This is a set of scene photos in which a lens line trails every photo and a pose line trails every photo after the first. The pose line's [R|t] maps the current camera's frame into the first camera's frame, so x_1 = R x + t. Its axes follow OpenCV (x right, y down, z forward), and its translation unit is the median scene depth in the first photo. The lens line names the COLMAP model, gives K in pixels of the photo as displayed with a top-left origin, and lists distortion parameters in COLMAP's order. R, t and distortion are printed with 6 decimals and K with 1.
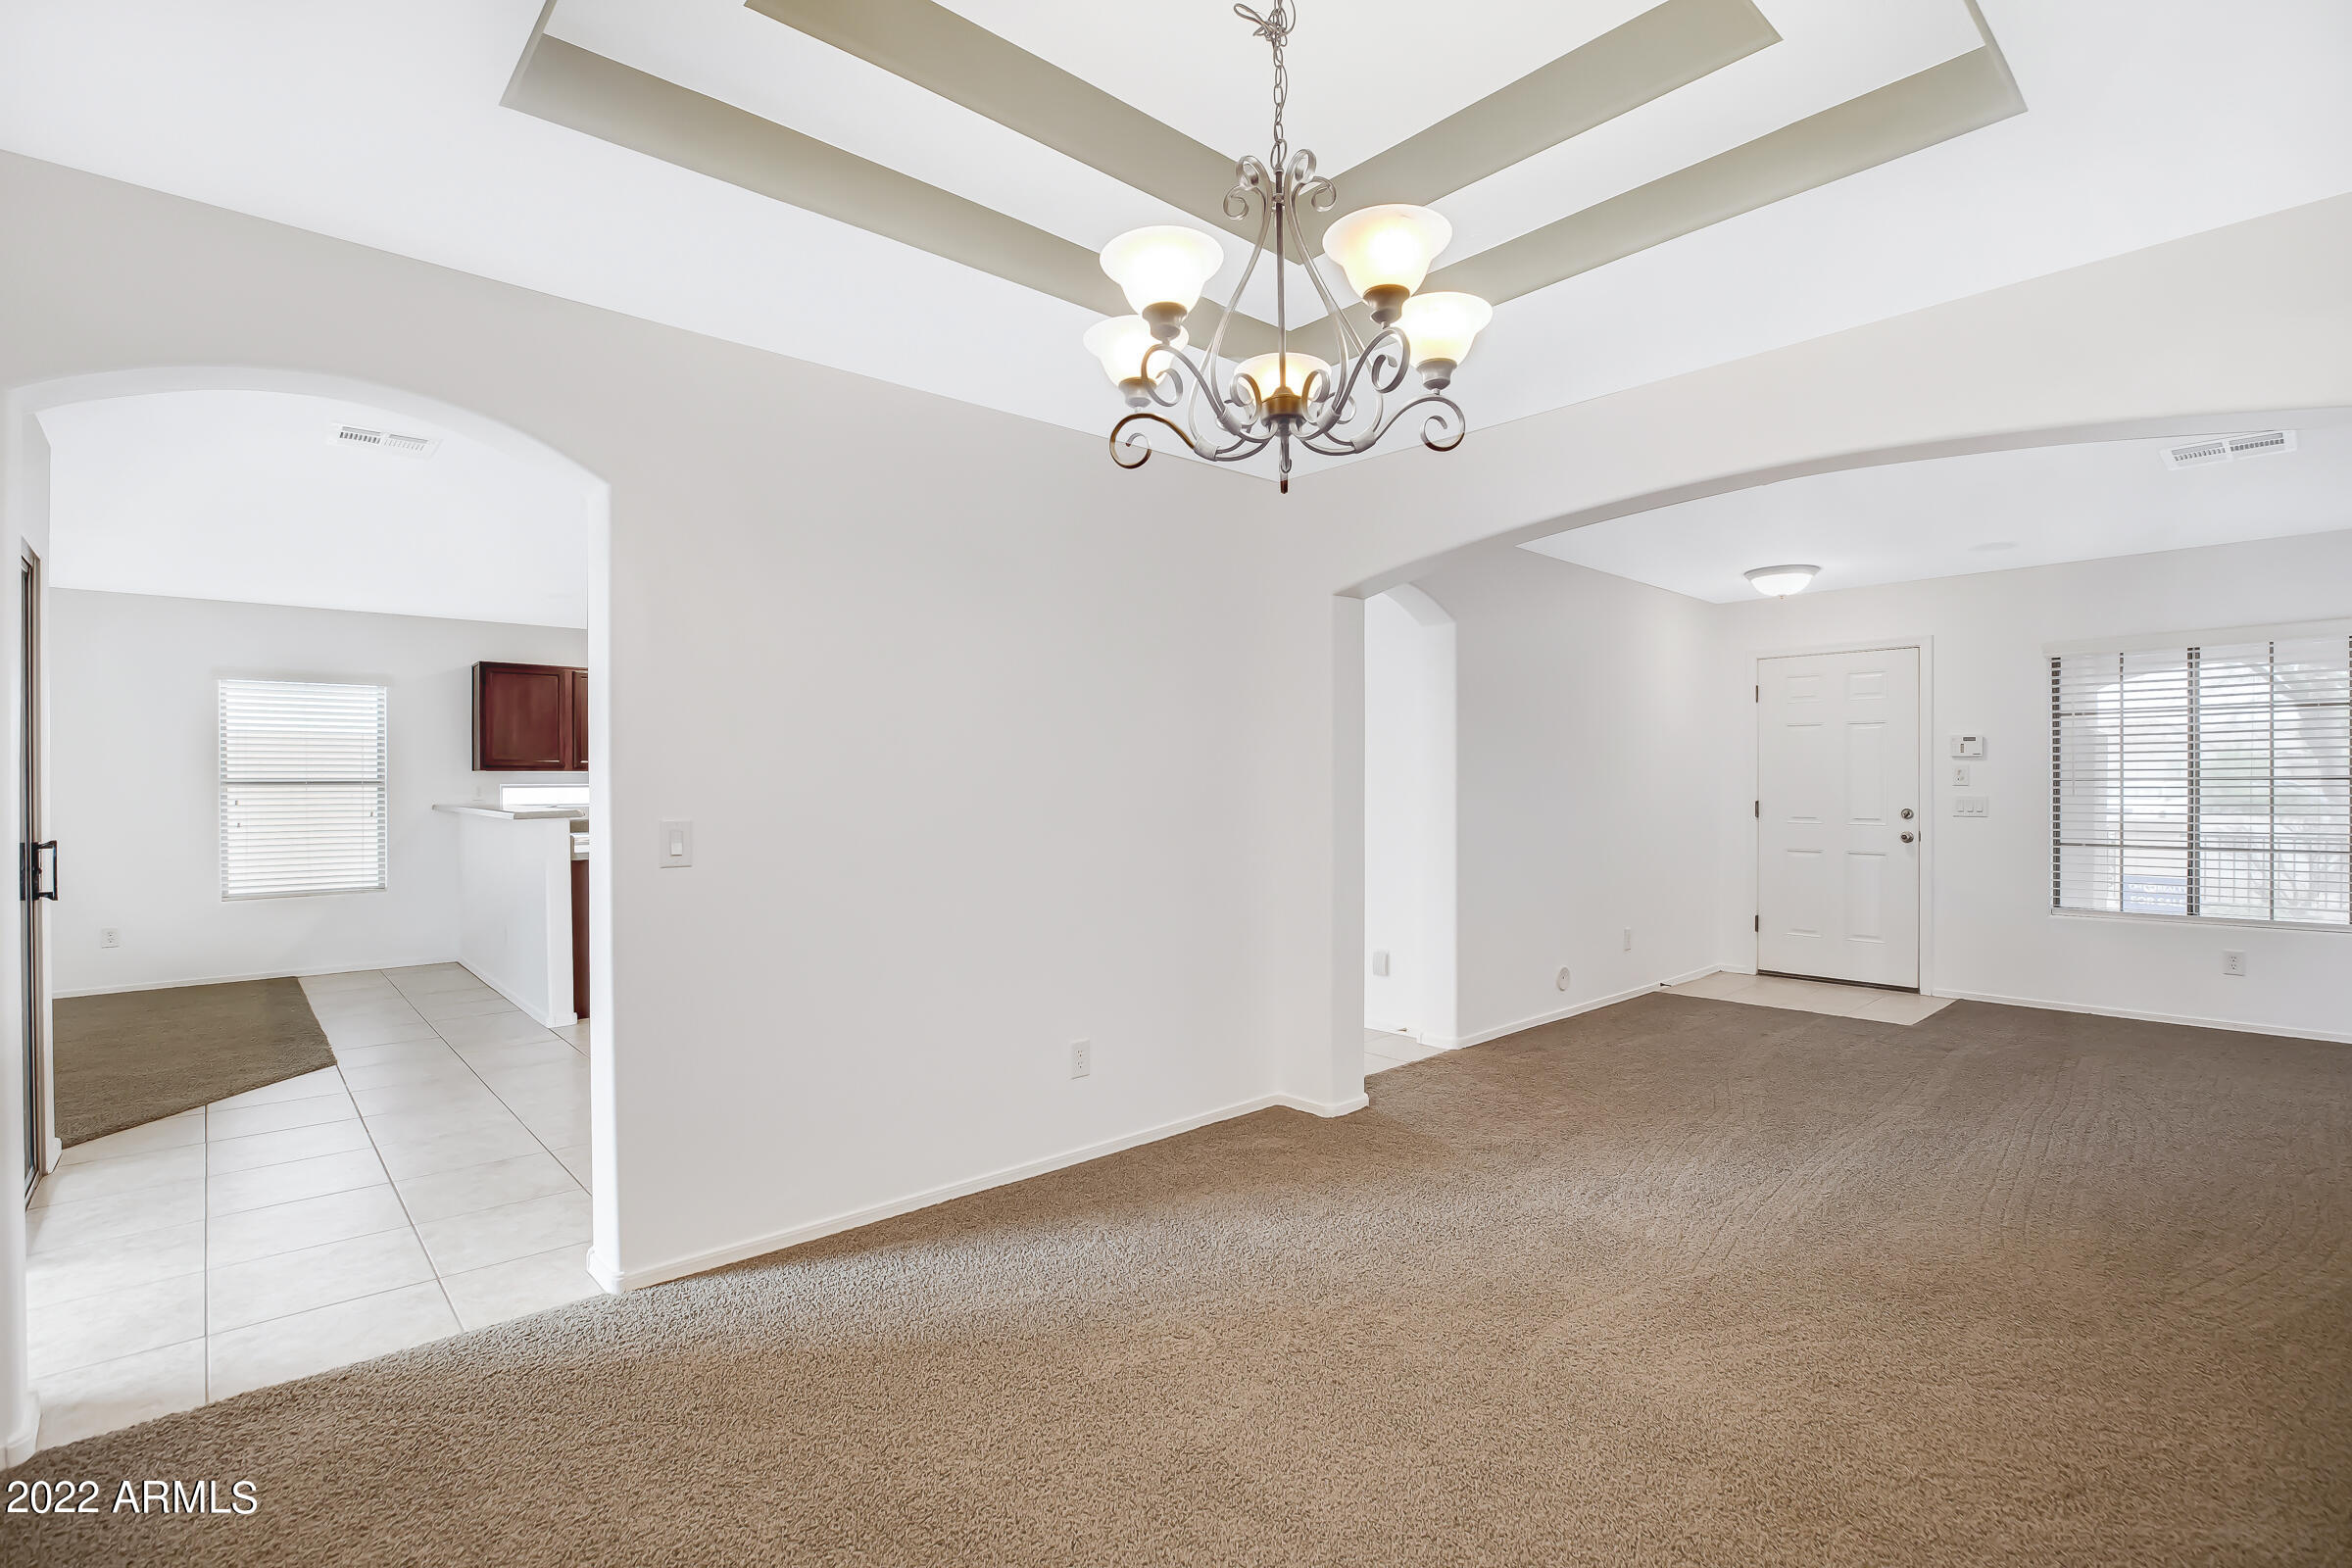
lens RADIAL K [[1093.0, 0, 1189.3], [0, 1093.0, 789.5], [0, 0, 1]] dist [-0.014591, 0.003190]
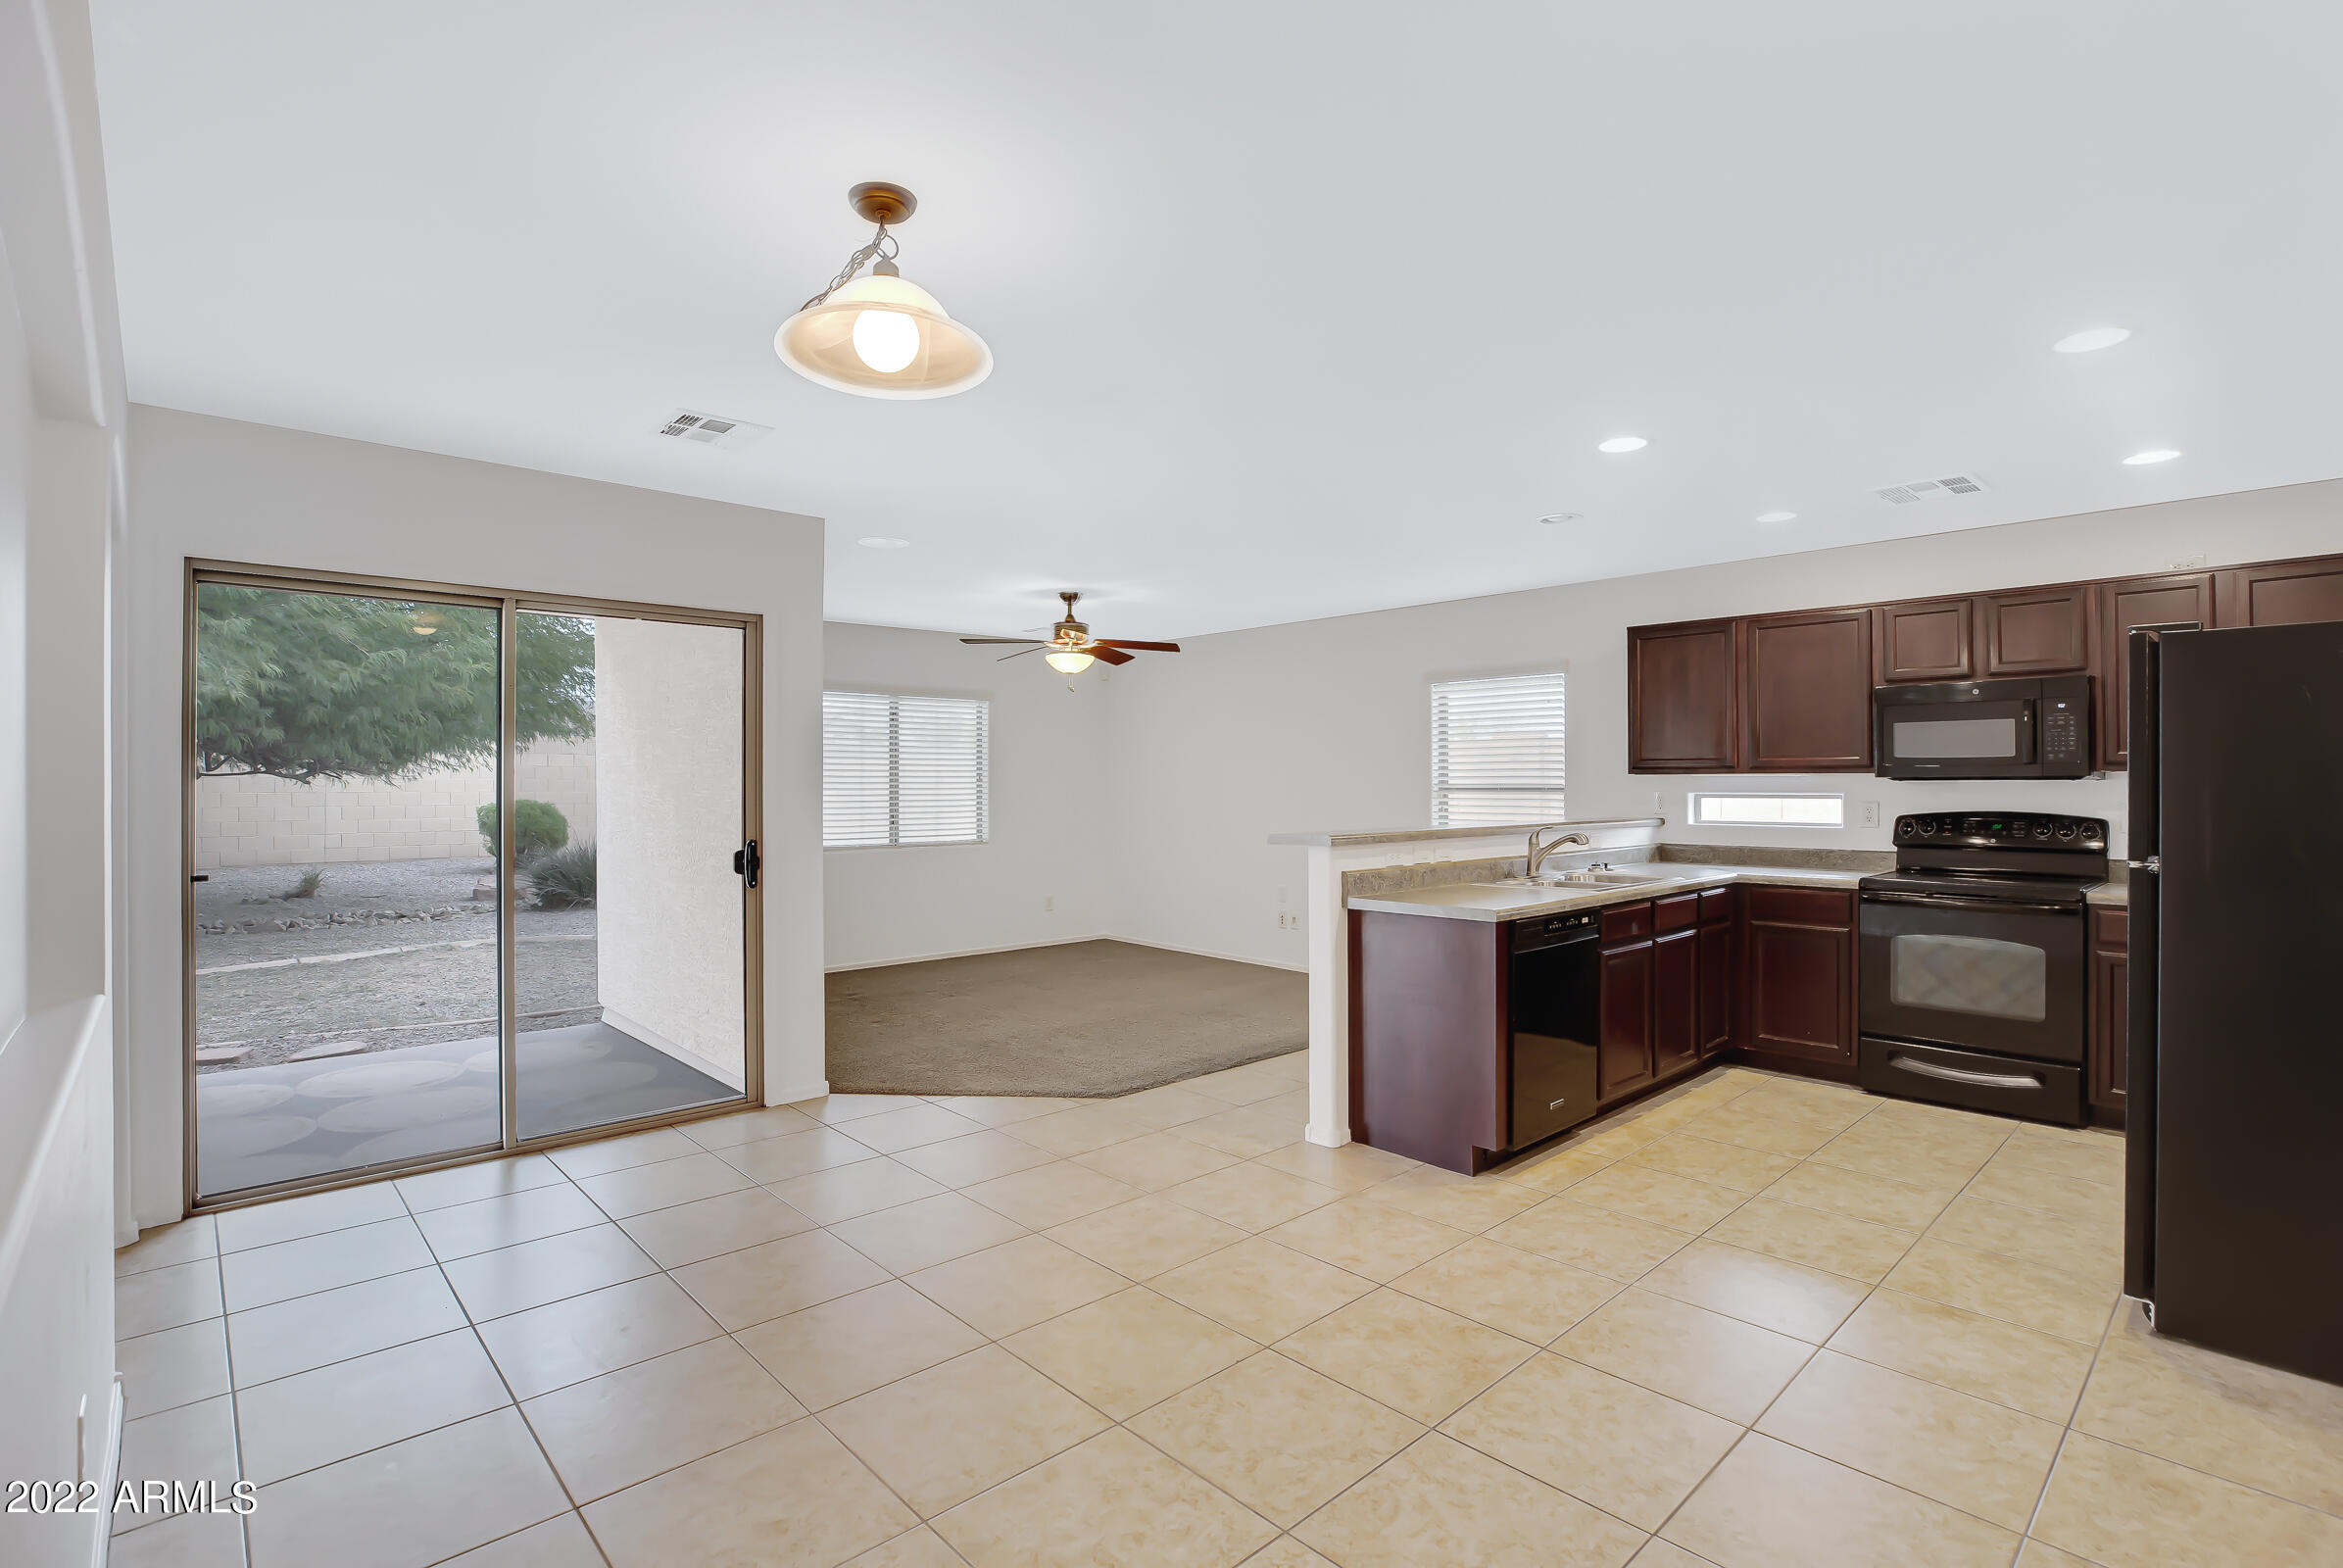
lens RADIAL K [[1088.9, 0, 1188.9], [0, 1088.9, 771.1], [0, 0, 1]] dist [-0.014591, 0.003190]
pose [[0.026247, -0.000013, -0.999655, 0.086659], [0.006649, 0.999978, 0.000162, -0.022649], [0.999633, -0.006651, 0.026246, 0.696247]]
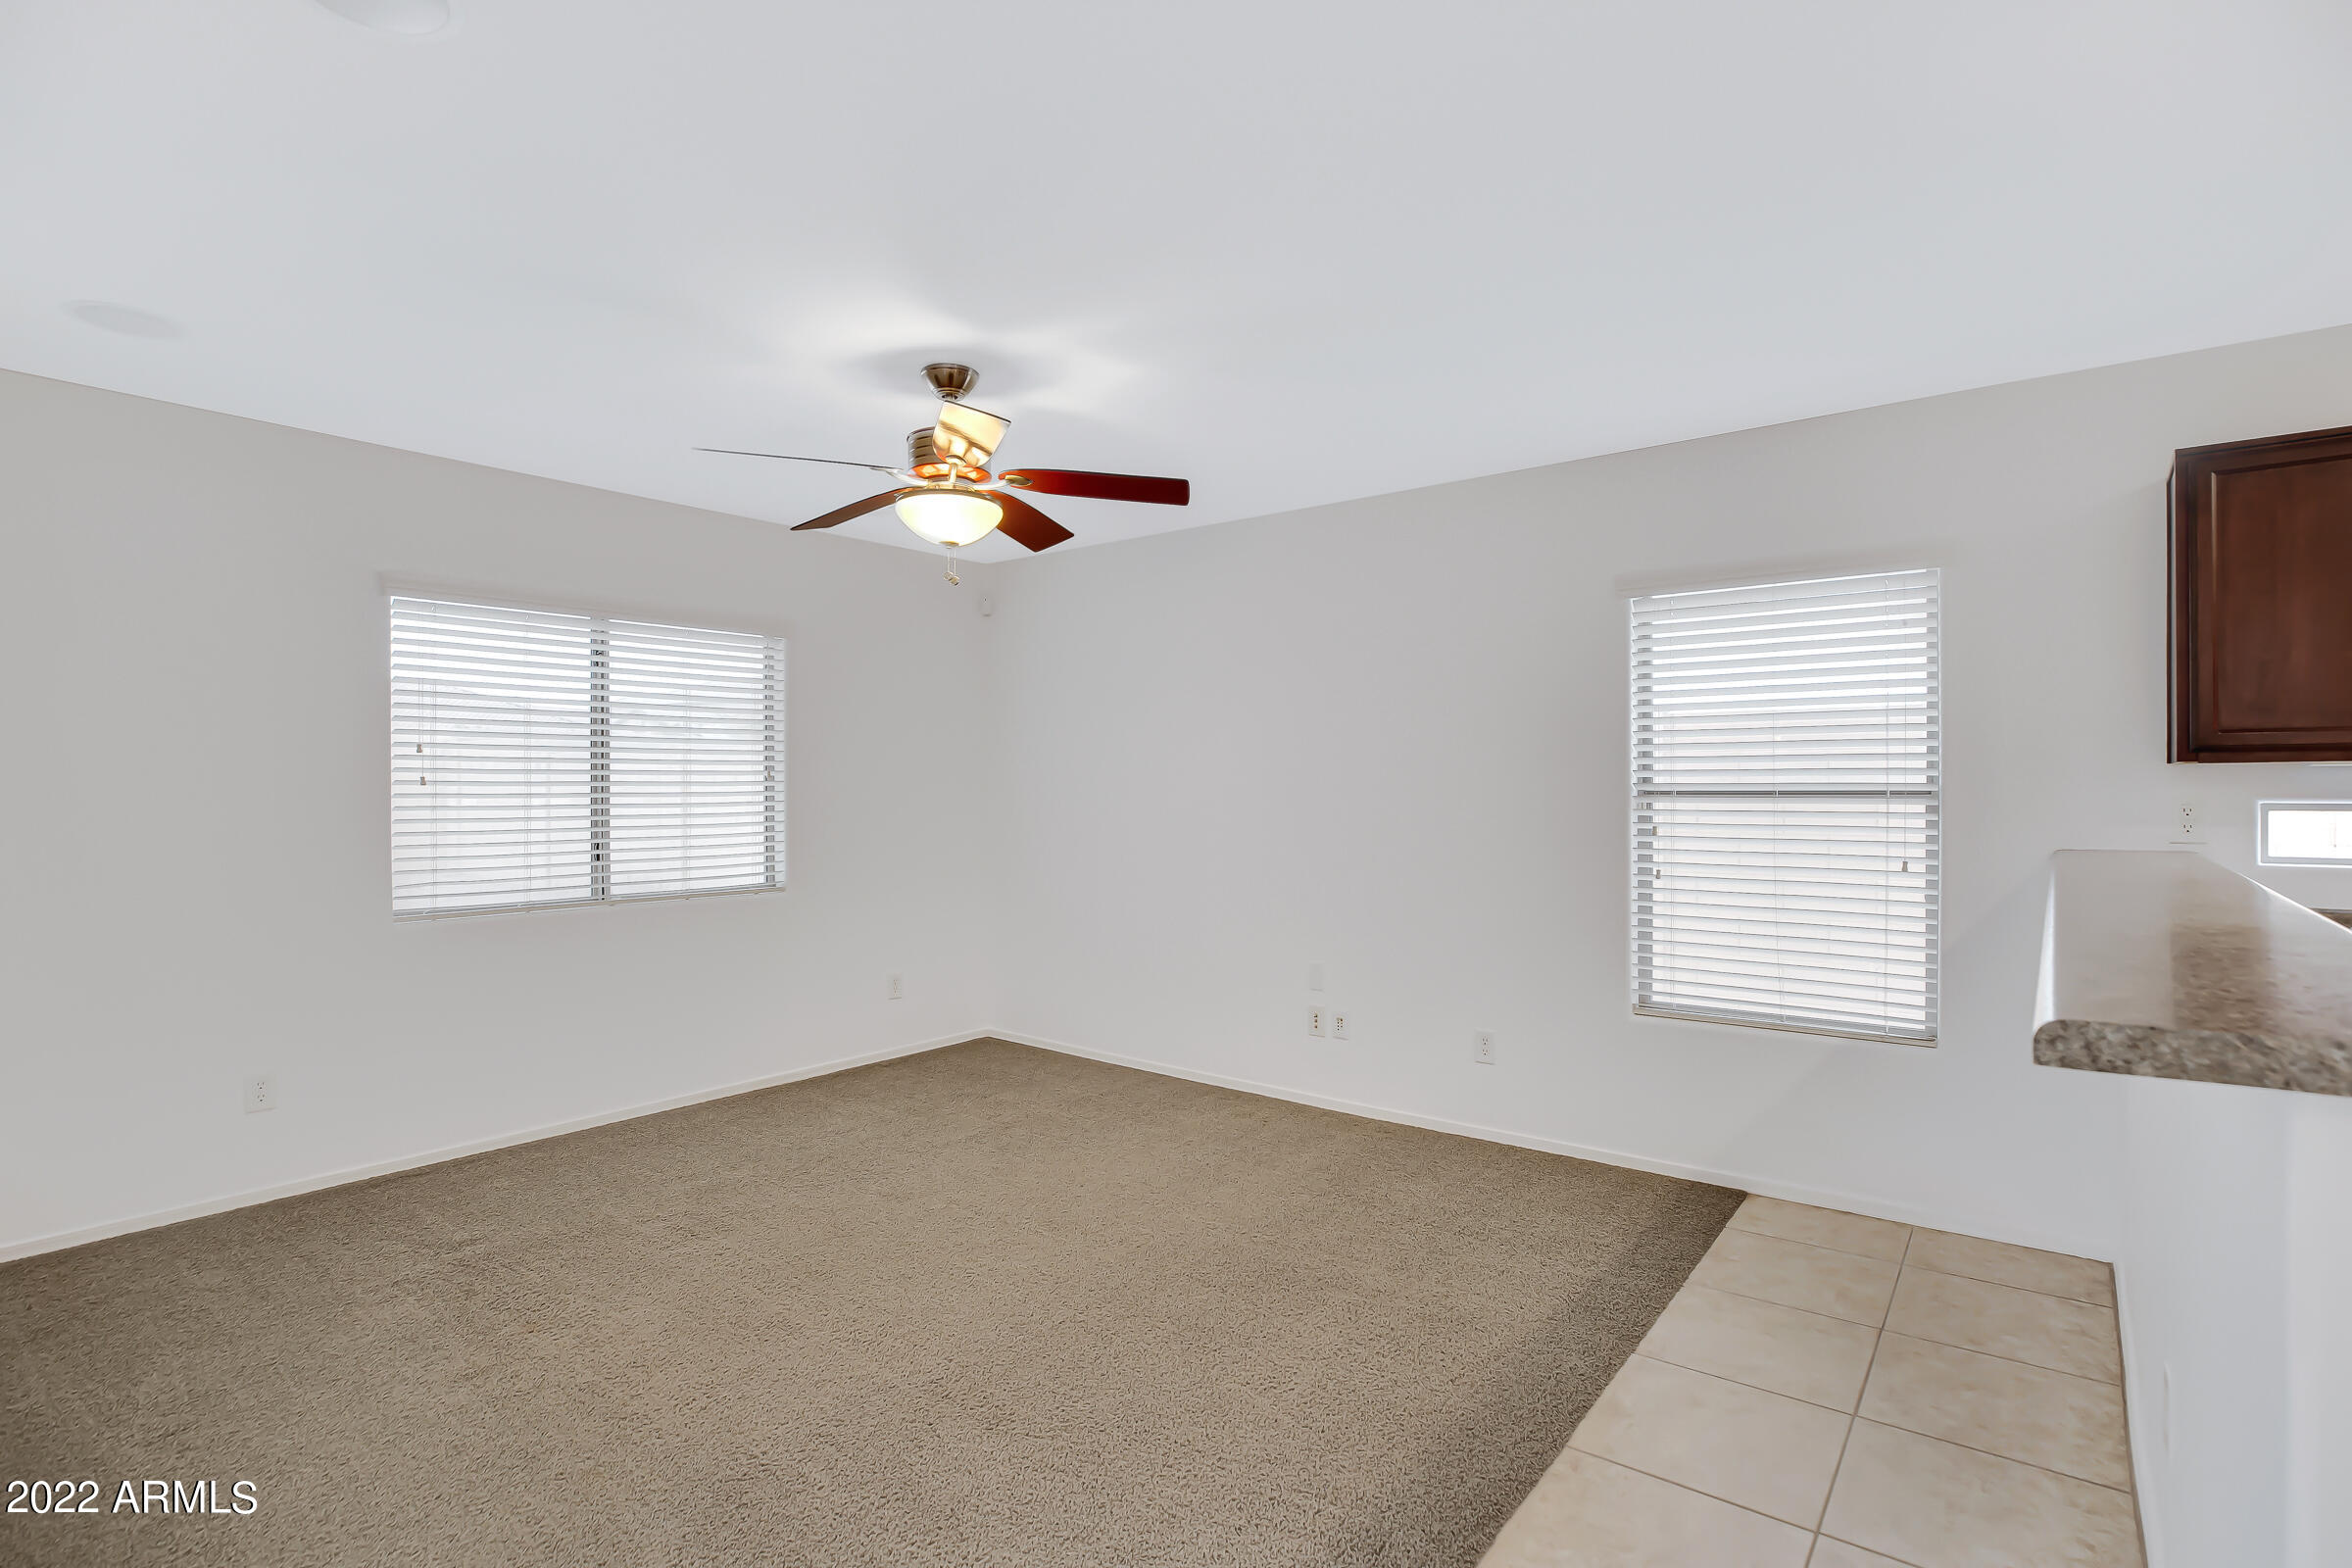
lens RADIAL K [[1093.0, 0, 1173.1], [0, 1093.0, 791.6], [0, 0, 1]] dist [-0.014591, 0.003190]
pose [[0.159756, 0.017961, -0.986993, -0.372595], [0.005827, 0.999800, 0.019137, -0.017372], [0.987139, -0.008809, 0.159619, 0.640829]]
